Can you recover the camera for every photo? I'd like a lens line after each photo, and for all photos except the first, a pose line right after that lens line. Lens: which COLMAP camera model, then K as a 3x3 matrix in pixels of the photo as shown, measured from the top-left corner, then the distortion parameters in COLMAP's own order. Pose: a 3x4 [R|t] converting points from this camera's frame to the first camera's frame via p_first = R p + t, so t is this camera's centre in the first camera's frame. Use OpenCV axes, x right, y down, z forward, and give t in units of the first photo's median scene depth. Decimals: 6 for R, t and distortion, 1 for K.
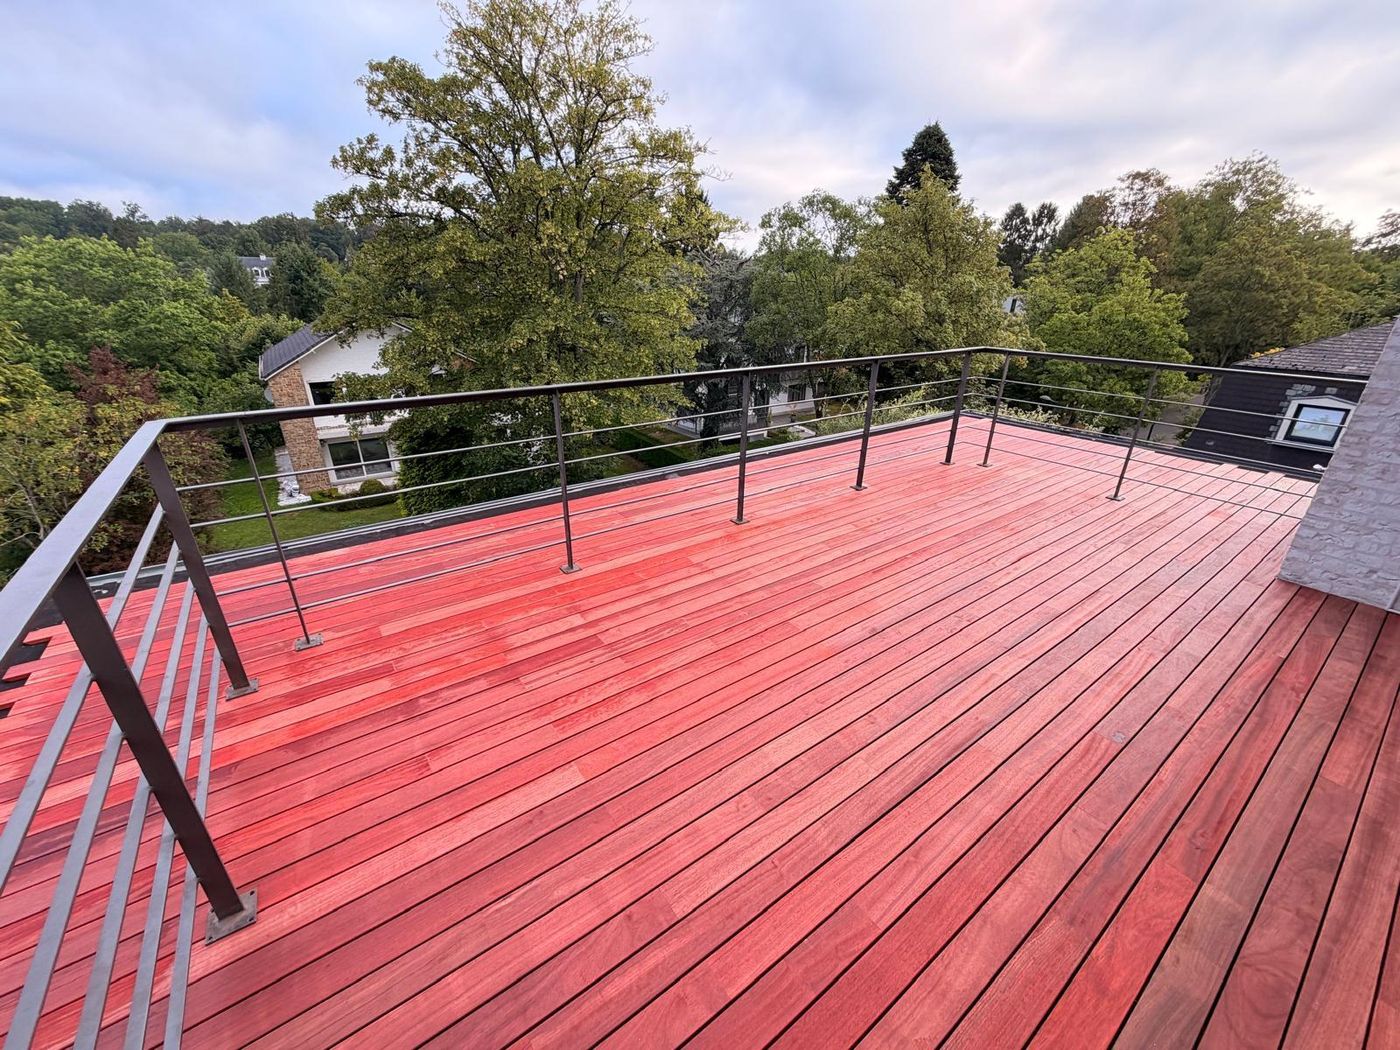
lens RADIAL K [[554.9, 0, 696.4], [0, 554.9, 525.2], [0, 0, 1]] dist [-0.004402, -0.000374]
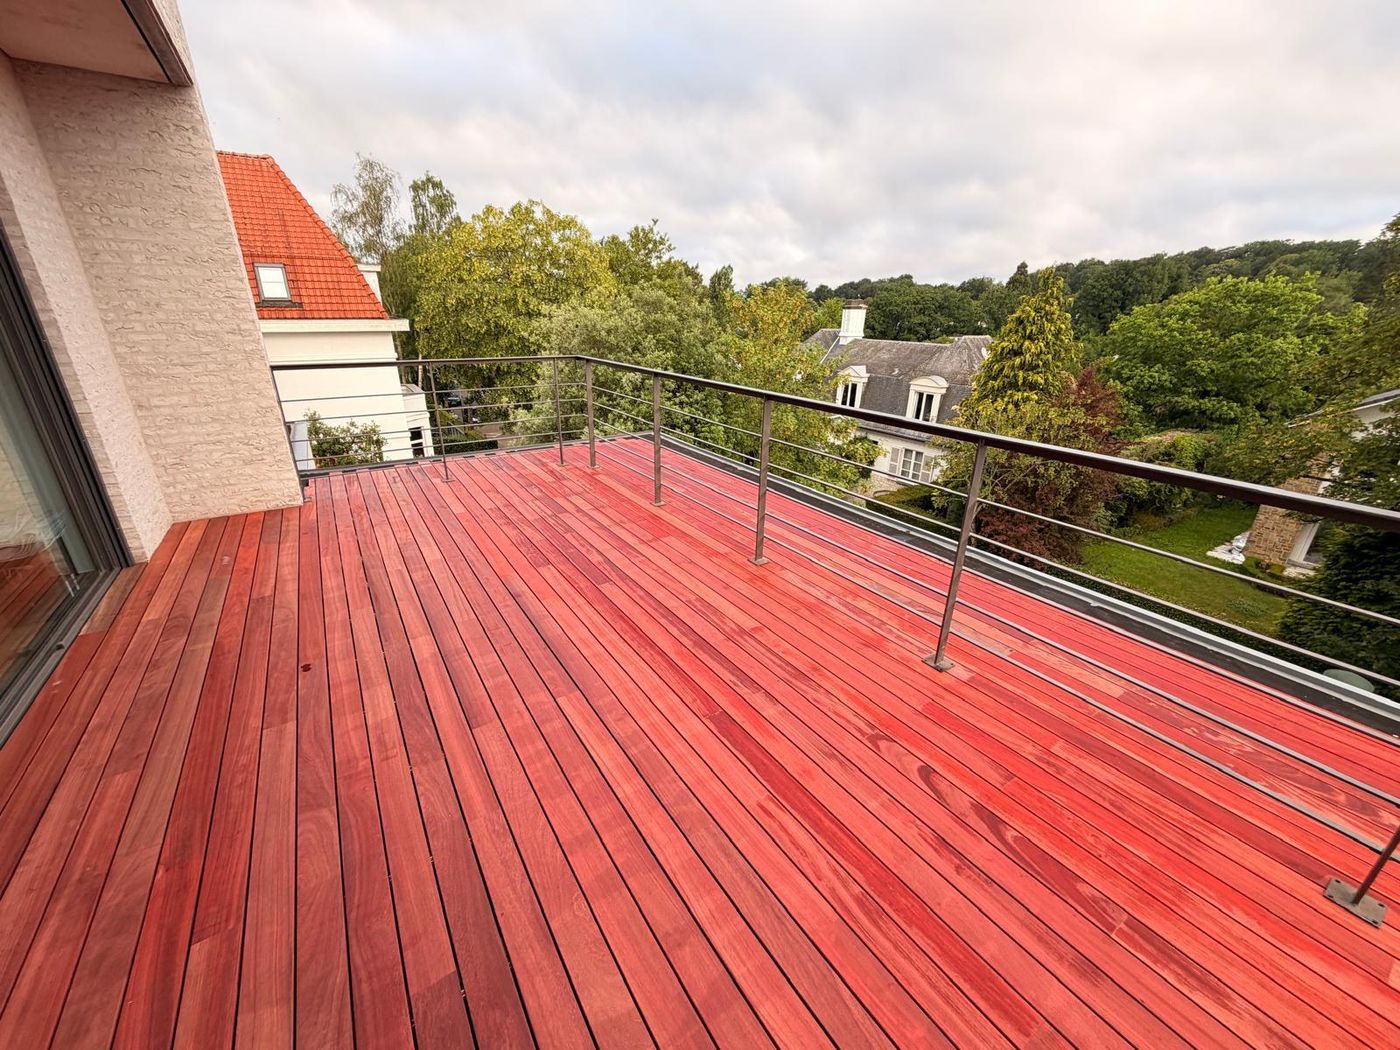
lens RADIAL K [[554.9, 0, 695.8], [0, 554.9, 525.7], [0, 0, 1]] dist [-0.004402, -0.000374]
pose [[-0.040401, 0.353721, -0.934478, 1.182487], [-0.405462, 0.848974, 0.338886, -0.418285], [0.913219, 0.392586, 0.109121, 1.034990]]
